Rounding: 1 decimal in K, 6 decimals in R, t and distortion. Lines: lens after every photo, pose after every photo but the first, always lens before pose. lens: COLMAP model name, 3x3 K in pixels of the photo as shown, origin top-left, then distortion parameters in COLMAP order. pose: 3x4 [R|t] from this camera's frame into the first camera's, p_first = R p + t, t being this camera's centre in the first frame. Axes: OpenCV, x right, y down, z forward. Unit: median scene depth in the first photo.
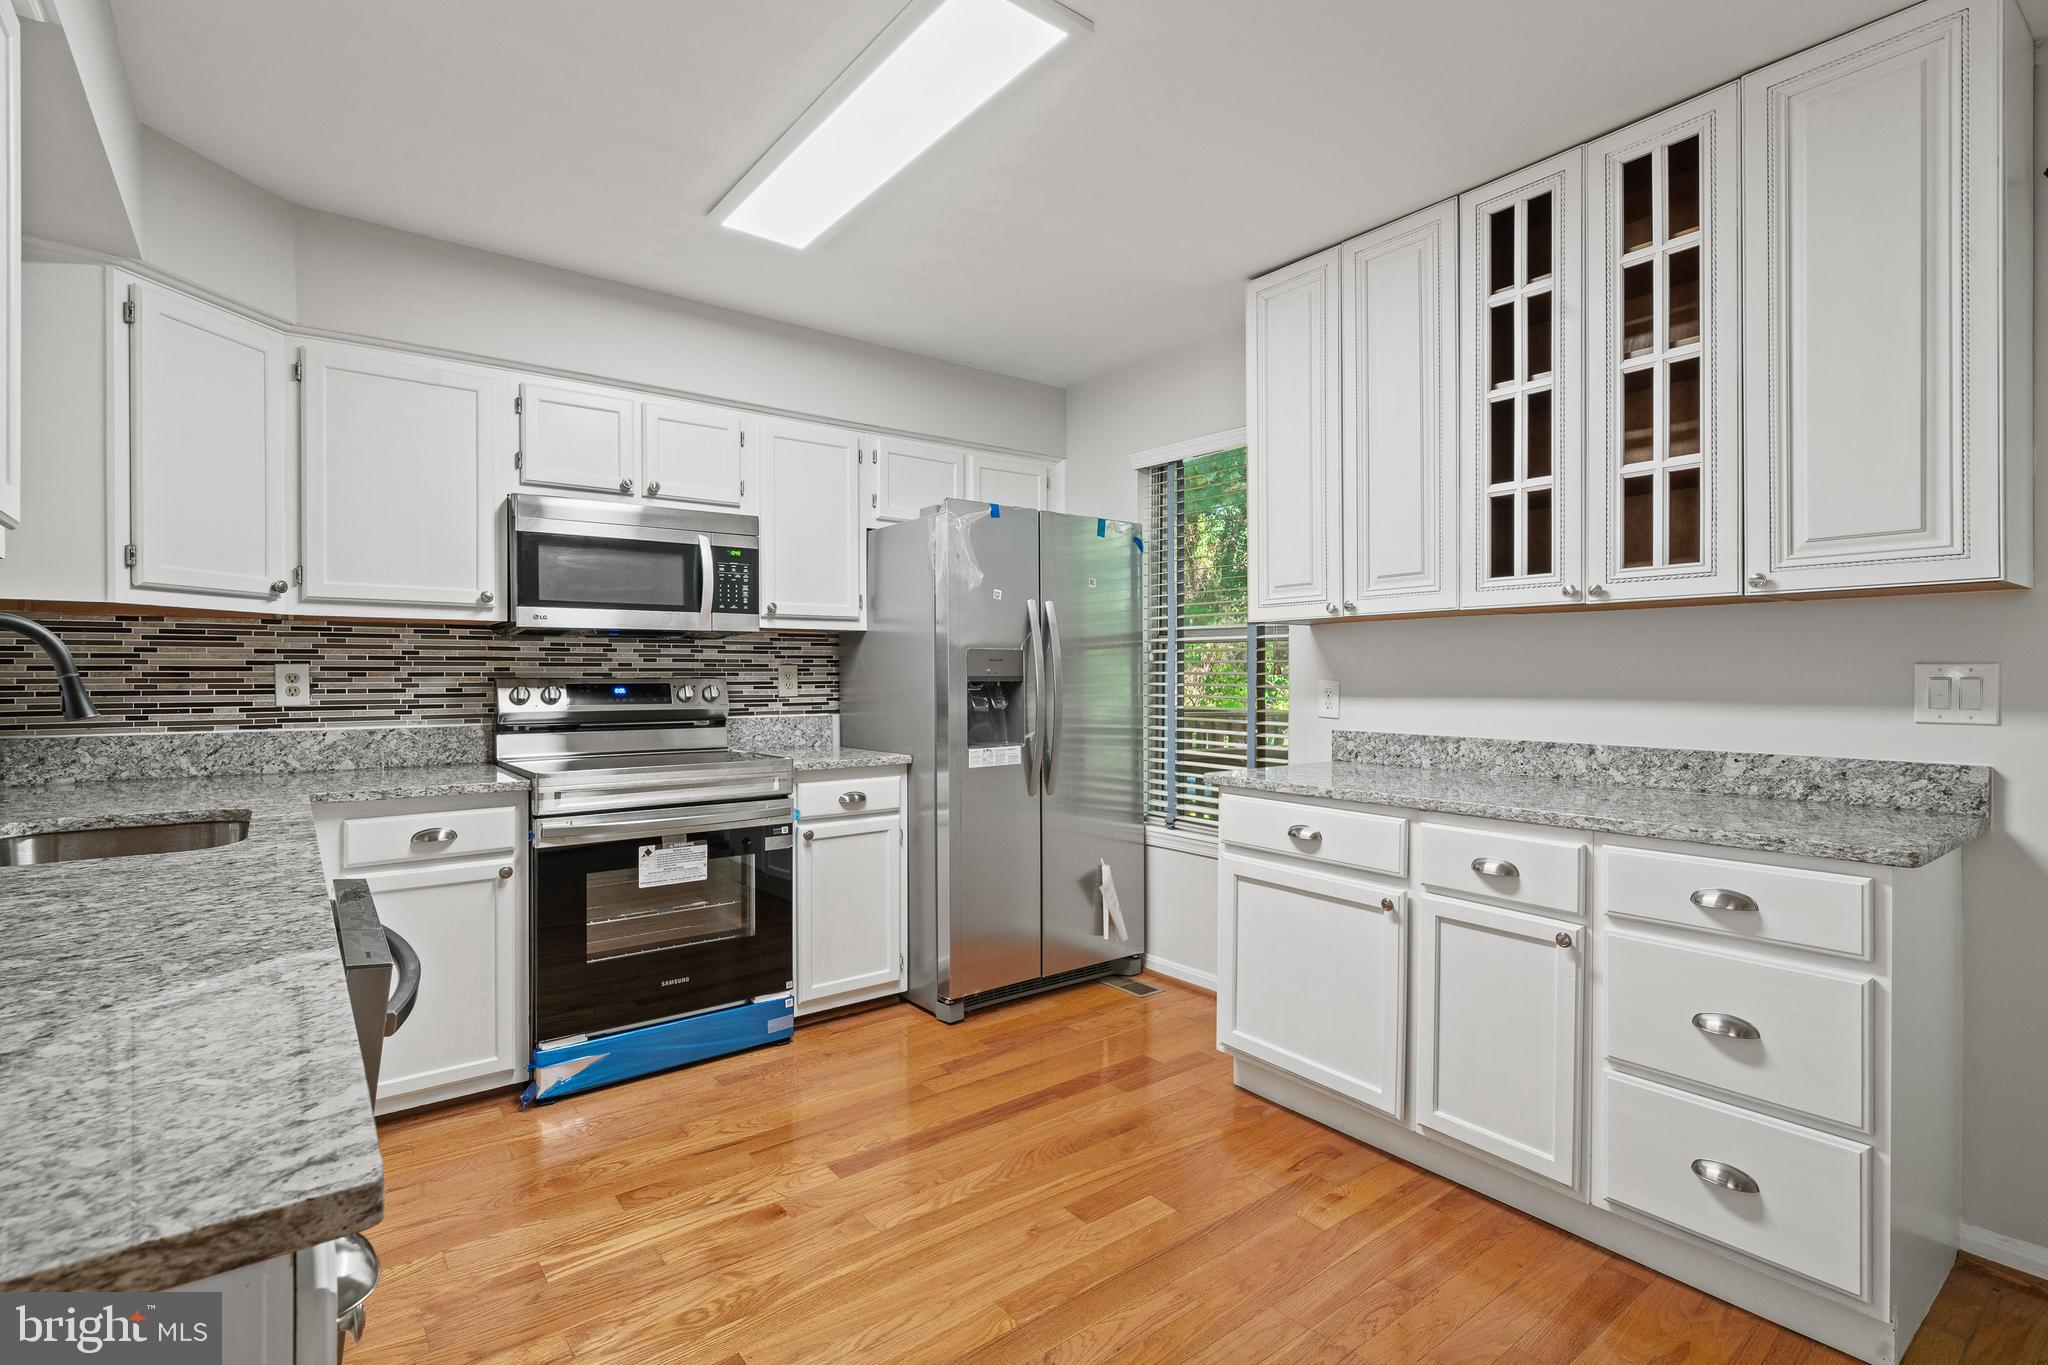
lens RADIAL K [[960.4, 0, 1005.4], [0, 960.4, 670.1], [0, 0, 1]] dist [0.007376, -0.001417]
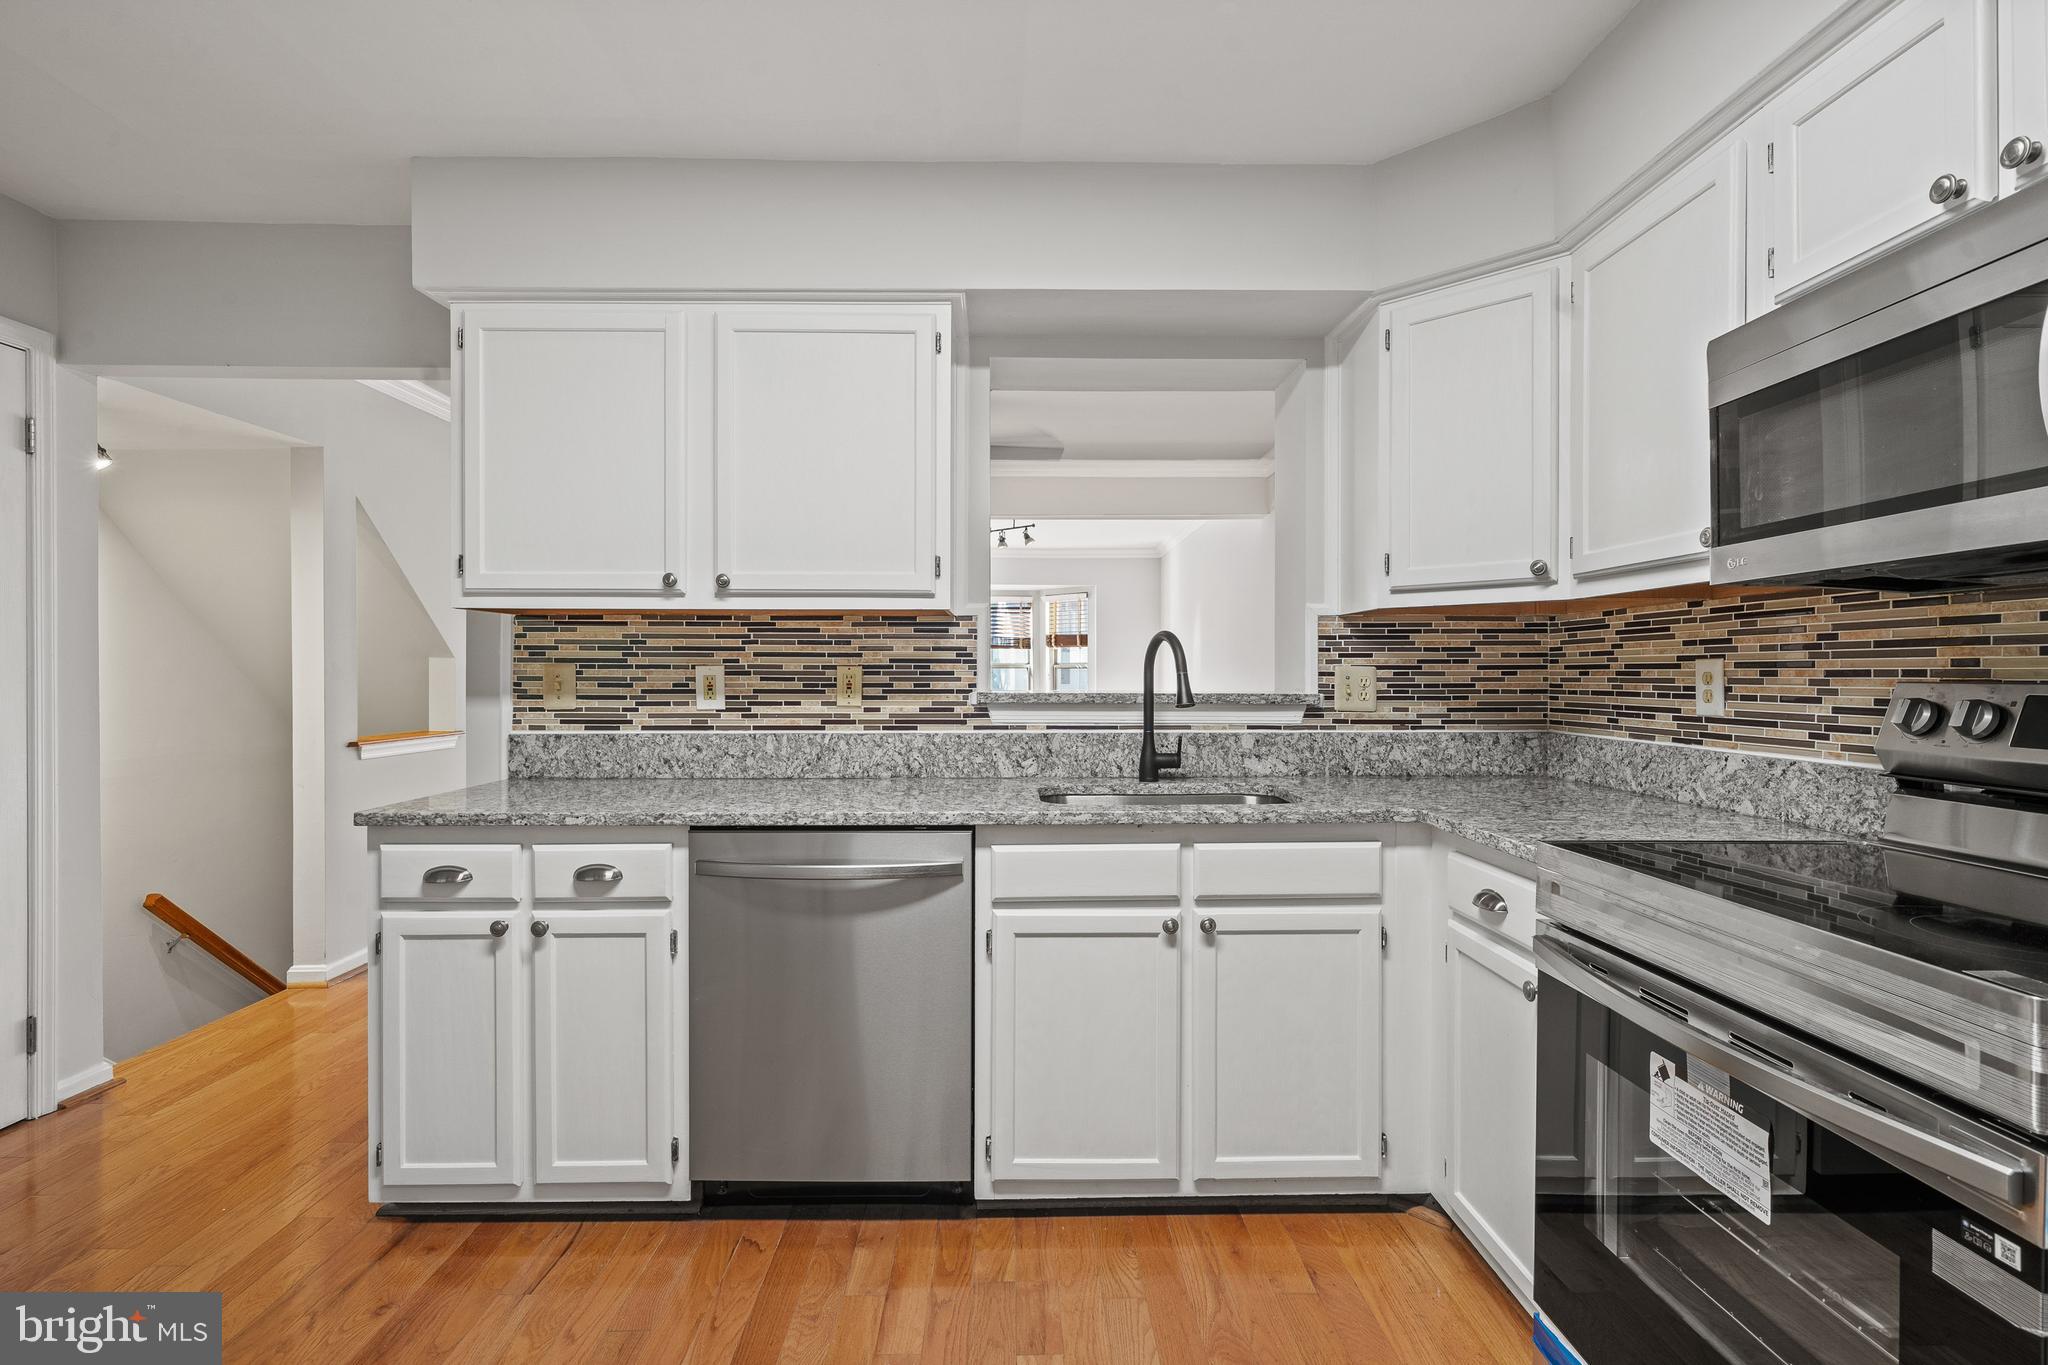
lens RADIAL K [[960.4, 0, 1035.4], [0, 960.4, 671.3], [0, 0, 1]] dist [0.007376, -0.001417]
pose [[-0.576887, -0.002293, -0.816821, 0.162549], [0.002962, 0.999984, -0.004899, 0.005123], [0.816819, -0.005245, -0.576871, 1.028912]]
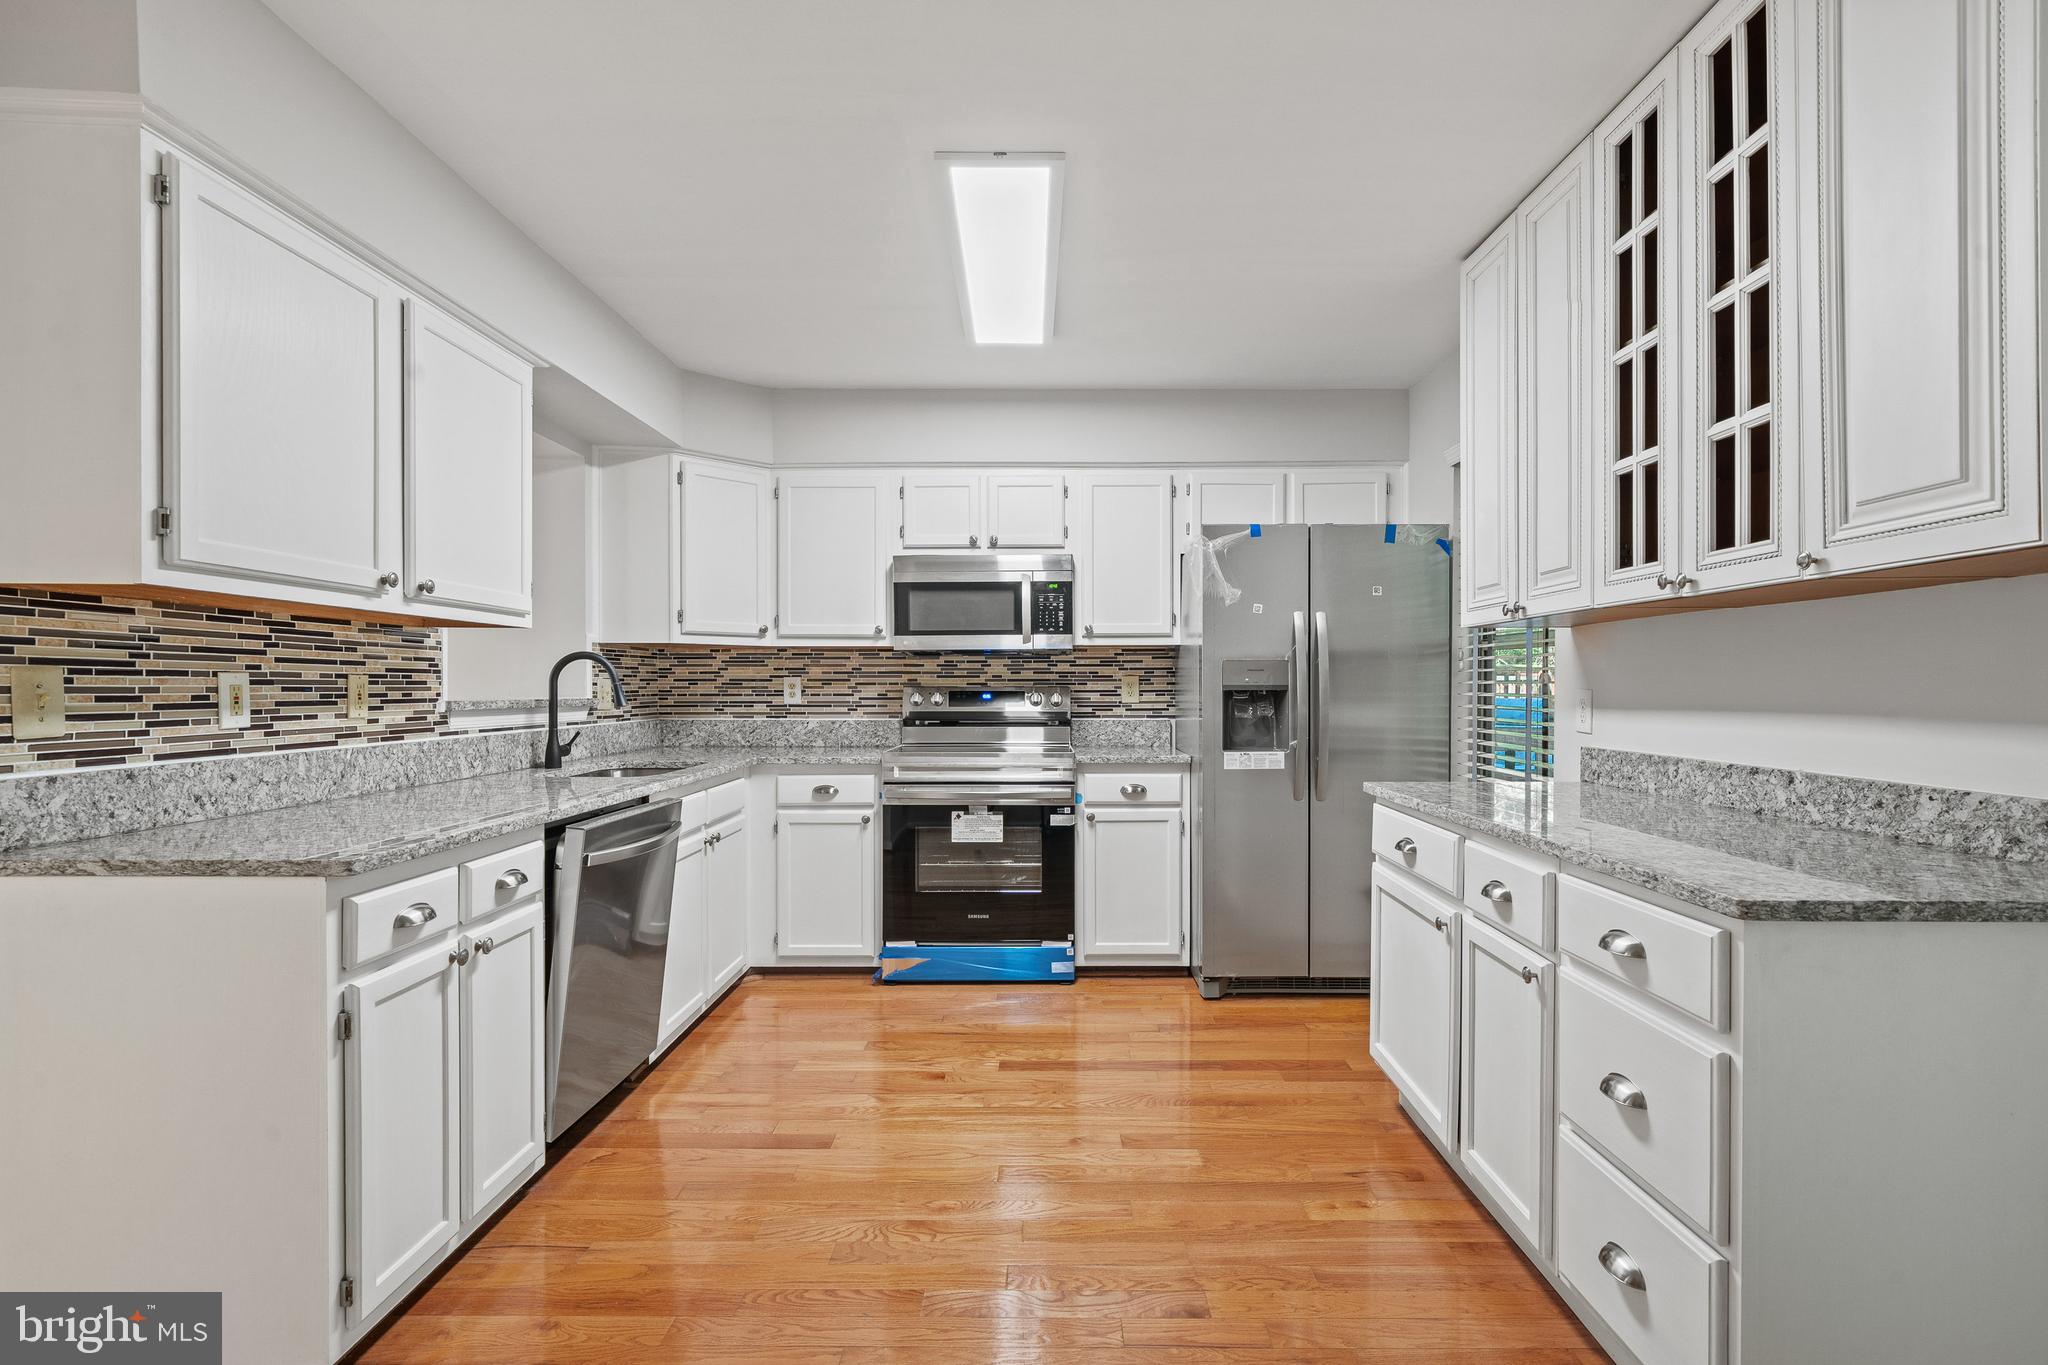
lens RADIAL K [[960.4, 0, 1025.6], [0, 960.4, 684.0], [0, 0, 1]] dist [0.007376, -0.001417]
pose [[0.791973, -0.000783, -0.610556, 0.524235], [0.002362, 0.999996, 0.001782, 0.002925], [0.610552, -0.002853, 0.791971, -0.003121]]
